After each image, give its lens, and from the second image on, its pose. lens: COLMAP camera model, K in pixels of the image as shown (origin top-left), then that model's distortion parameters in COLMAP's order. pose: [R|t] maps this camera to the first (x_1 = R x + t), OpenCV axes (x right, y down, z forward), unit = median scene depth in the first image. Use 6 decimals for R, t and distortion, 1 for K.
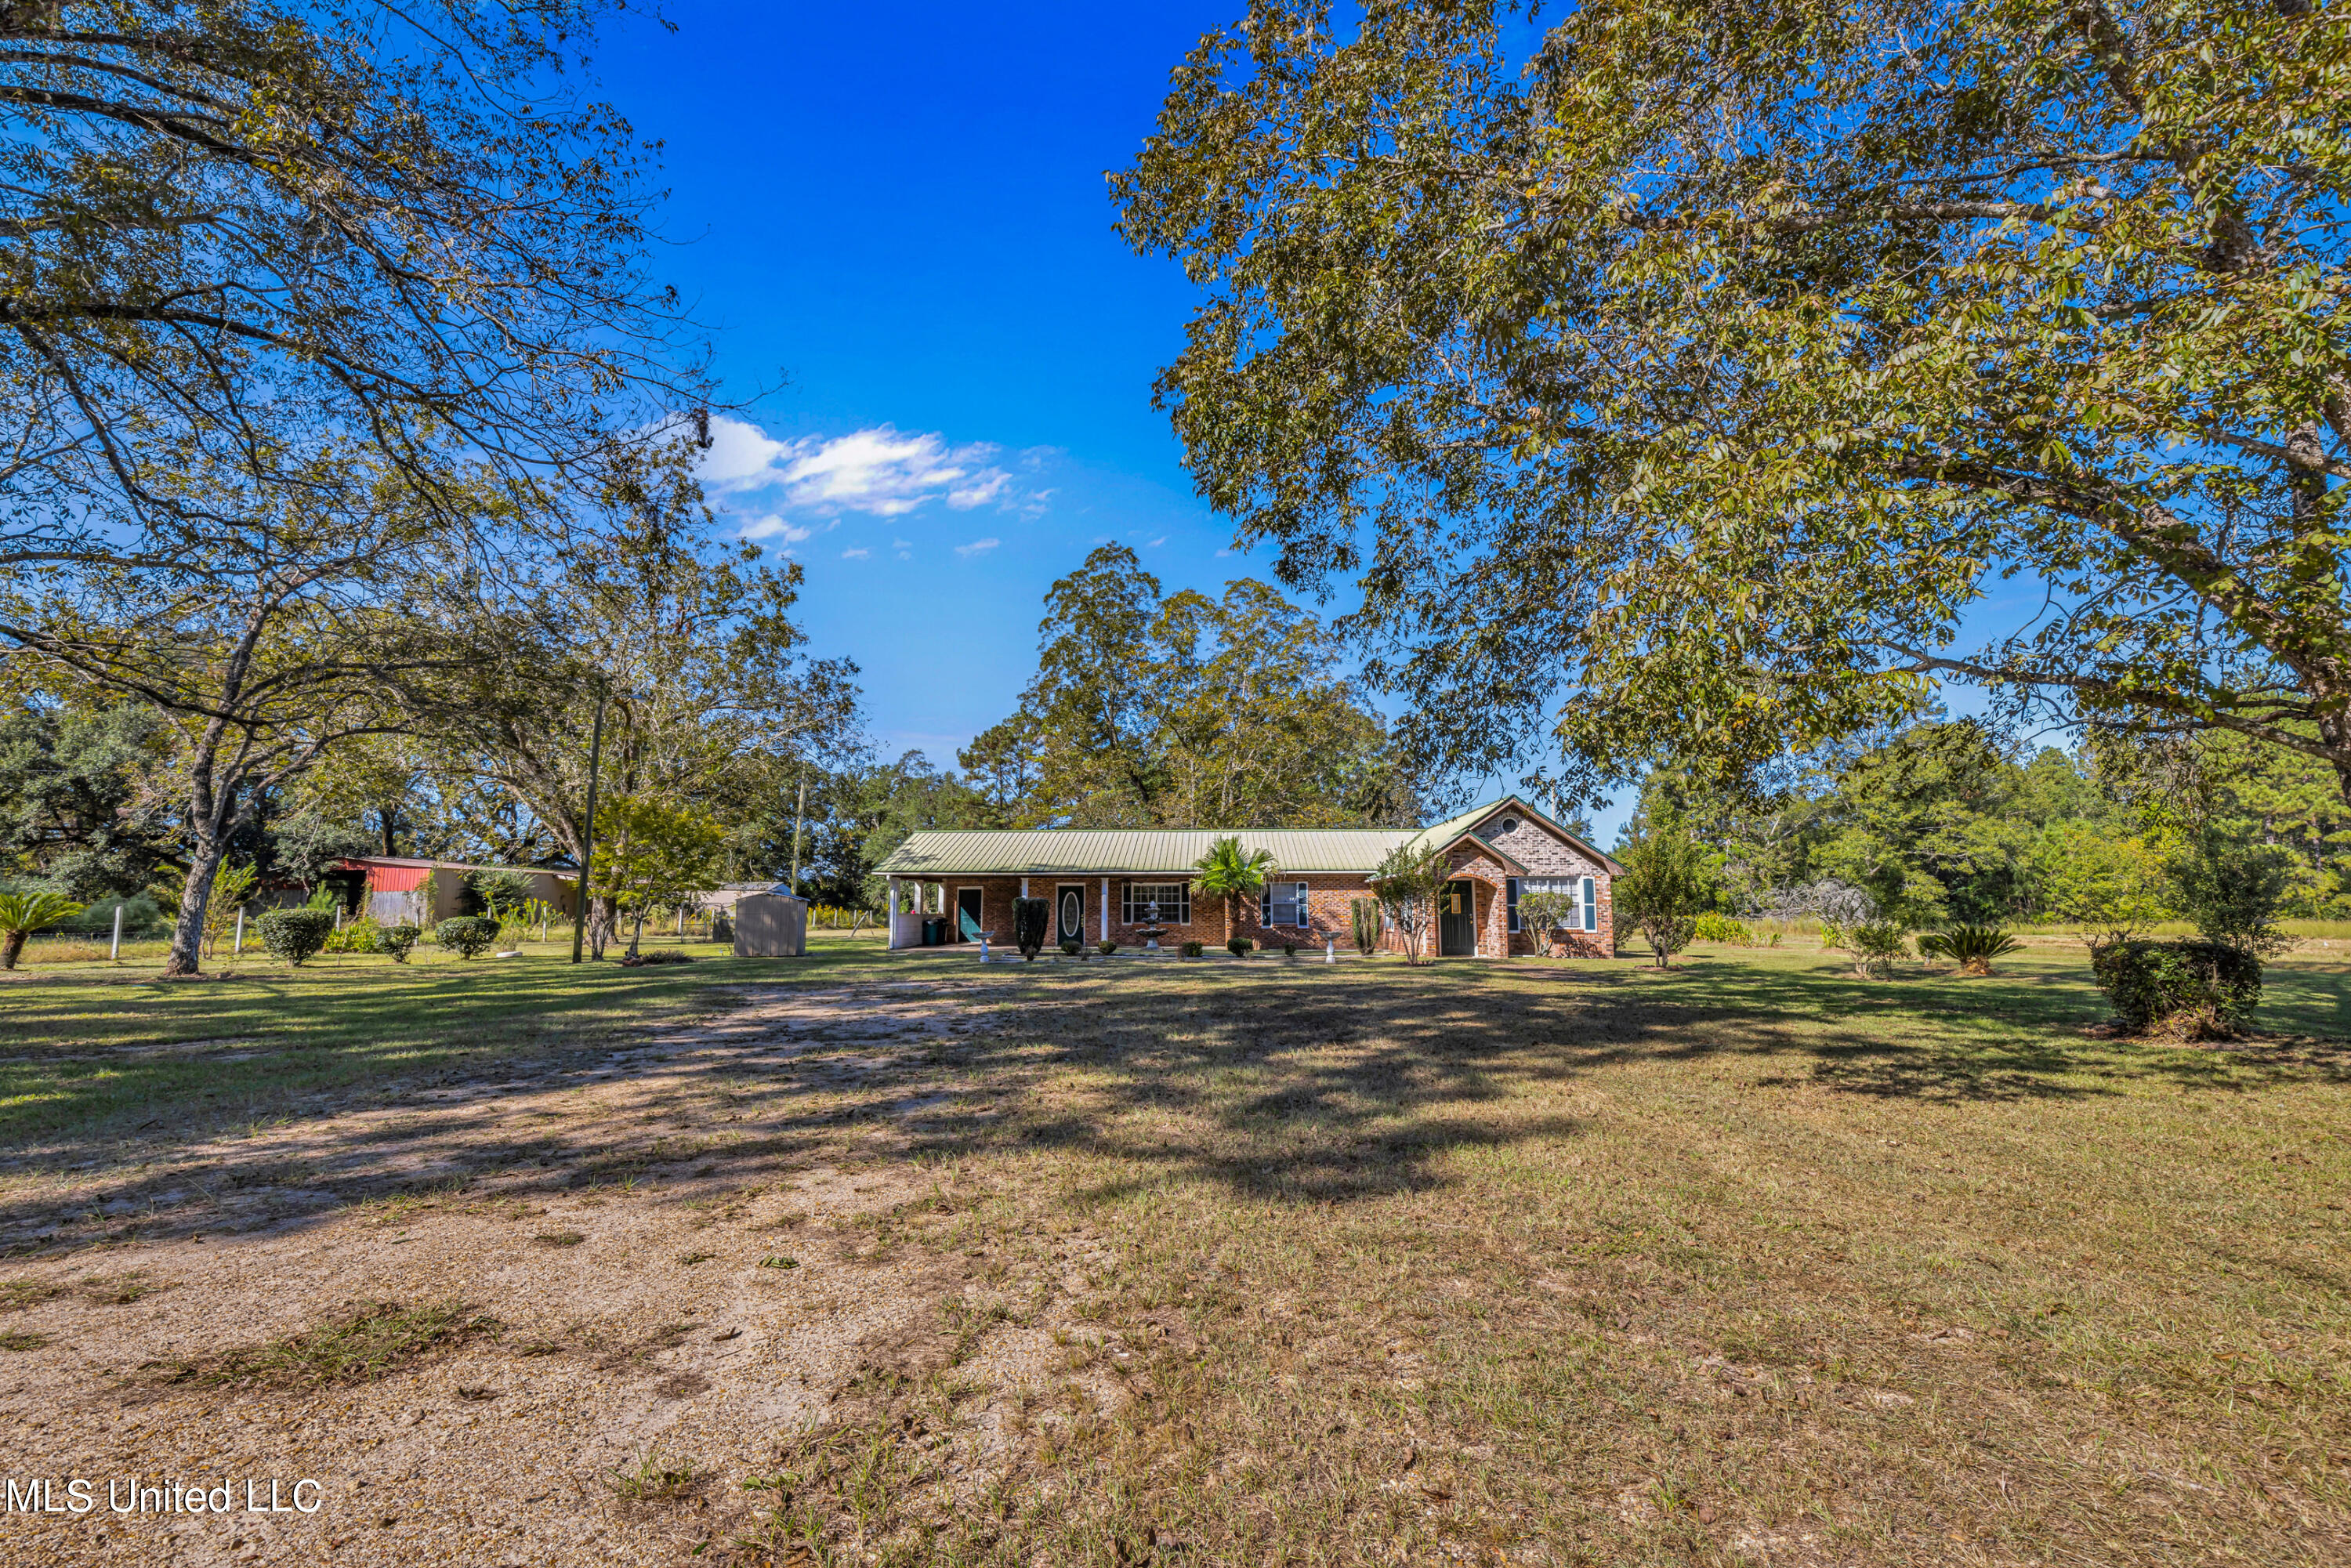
lens RADIAL K [[1084.9, 0, 1156.9], [0, 1084.9, 811.0], [0, 0, 1]] dist [0.028941, -0.000199]
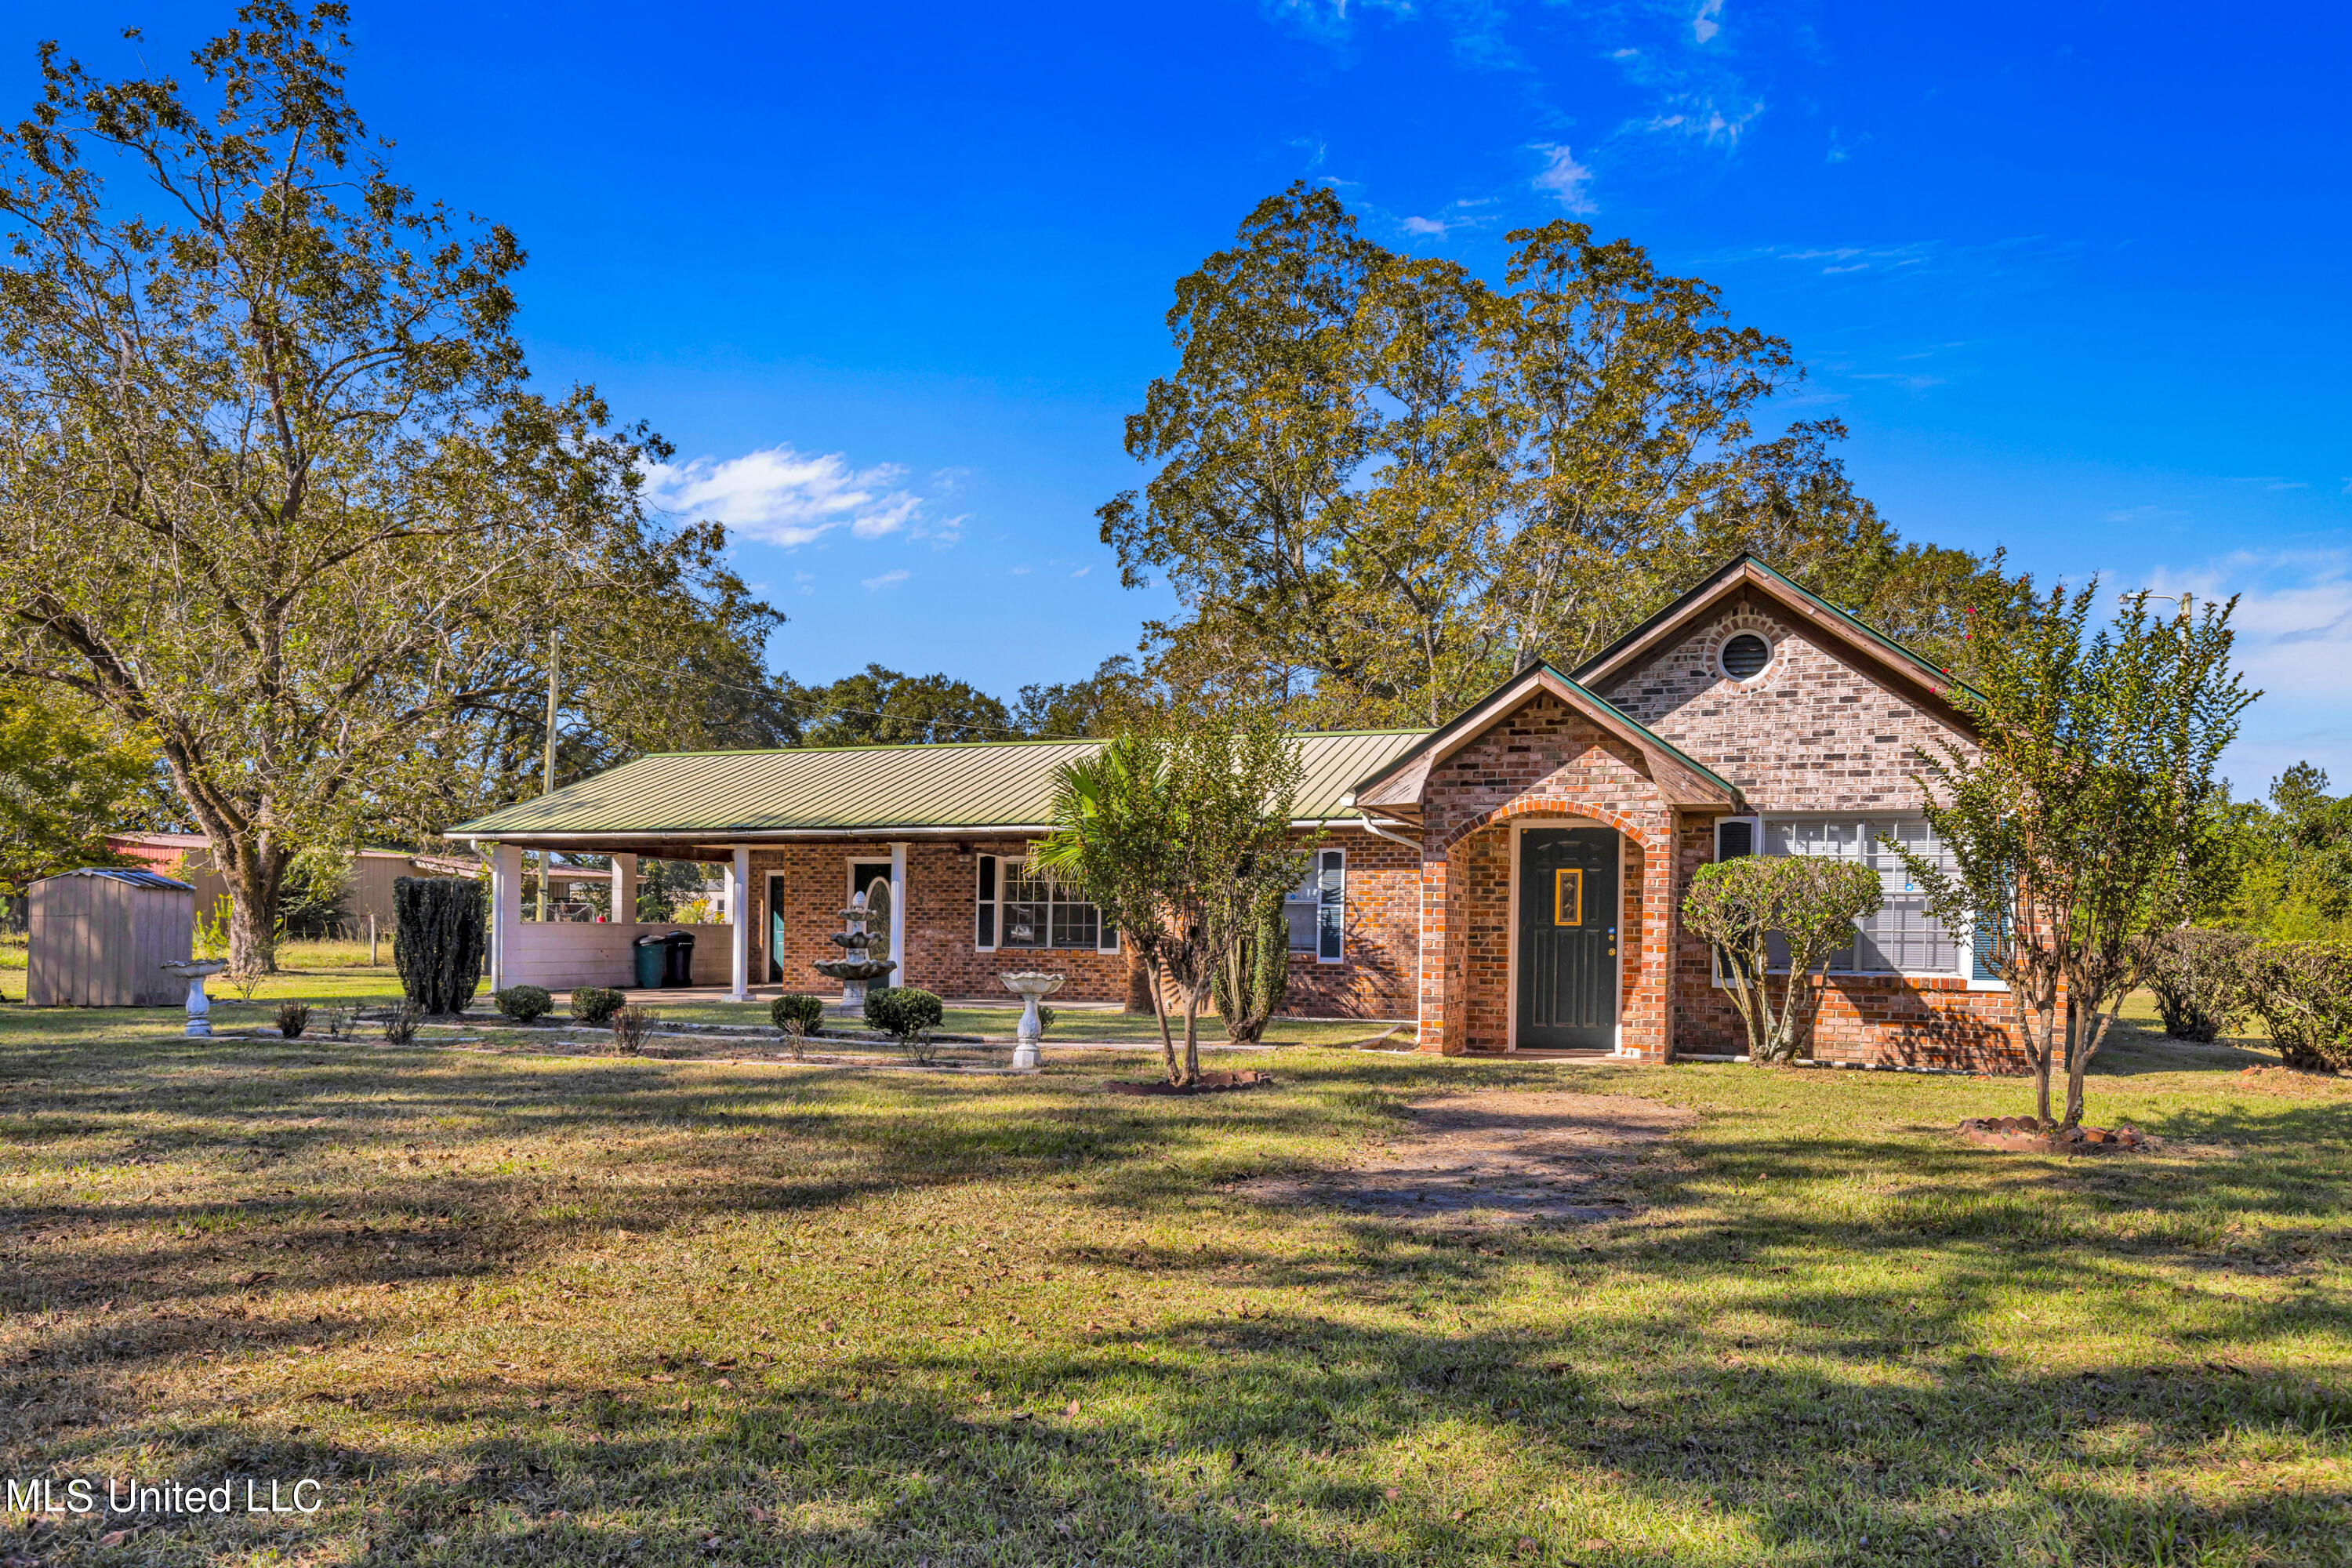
lens RADIAL K [[1692.8, 0, 1177.3], [0, 1692.8, 944.8], [0, 0, 1]] dist [0.006856, 0.000227]
pose [[0.951150, 0.012129, -0.308490, 0.272158], [0.018053, 0.995333, 0.094796, 0.040846], [0.308200, -0.095735, 0.946492, 0.395166]]
